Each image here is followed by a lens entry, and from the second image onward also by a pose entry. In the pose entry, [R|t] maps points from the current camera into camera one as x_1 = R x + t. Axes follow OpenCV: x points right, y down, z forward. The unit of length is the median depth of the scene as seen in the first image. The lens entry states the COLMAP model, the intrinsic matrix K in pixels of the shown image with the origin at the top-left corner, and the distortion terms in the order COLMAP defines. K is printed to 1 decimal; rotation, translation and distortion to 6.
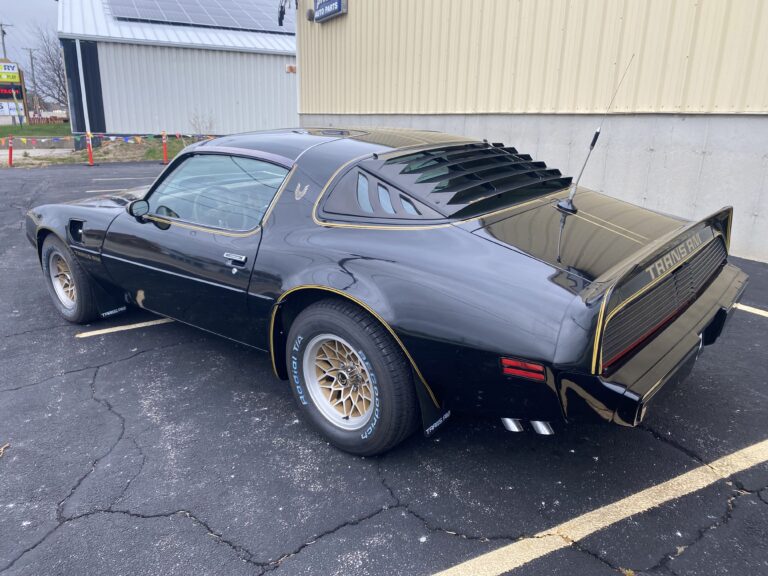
lens RADIAL K [[584.9, 0, 384.7], [0, 584.9, 288.3], [0, 0, 1]] dist [0.004471, 0.004068]
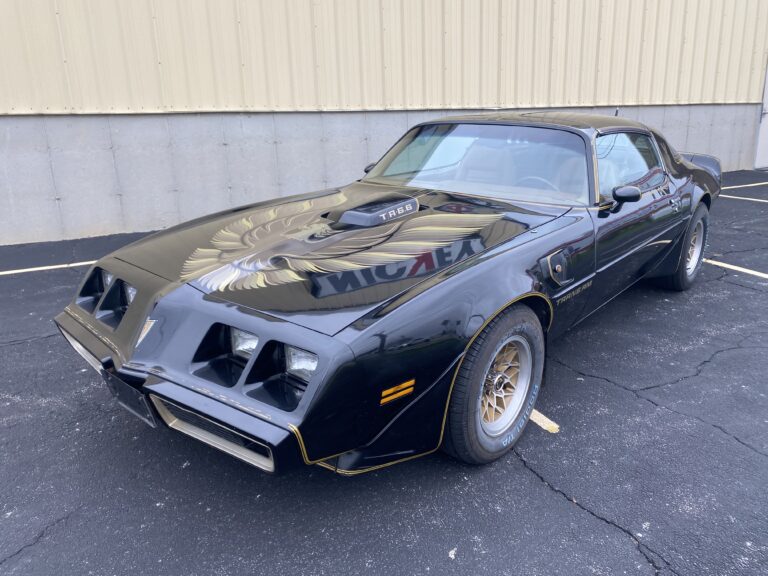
lens RADIAL K [[595.3, 0, 389.7], [0, 595.3, 286.9], [0, 0, 1]] dist [0.012649, 0.006169]
pose [[-0.014436, -0.275502, 0.961192, -0.791925], [0.305974, 0.913962, 0.266560, -0.213051], [-0.951931, 0.297947, 0.071103, 0.763923]]
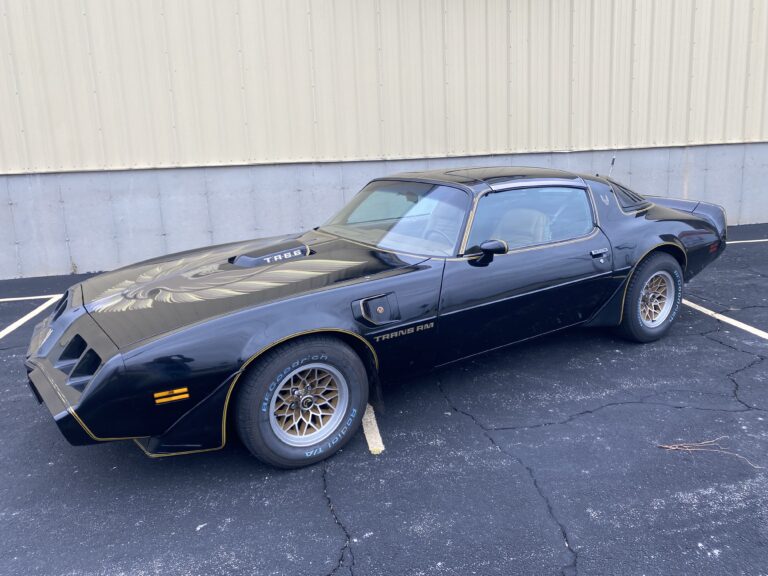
lens RADIAL K [[588.4, 0, 382.8], [0, 588.4, 285.7], [0, 0, 1]] dist [0.082662, -0.132403]
pose [[0.286986, -0.214041, 0.933716, -0.836666], [0.314248, 0.941814, 0.119310, -0.146677], [-0.904924, 0.259178, 0.337549, 0.481870]]
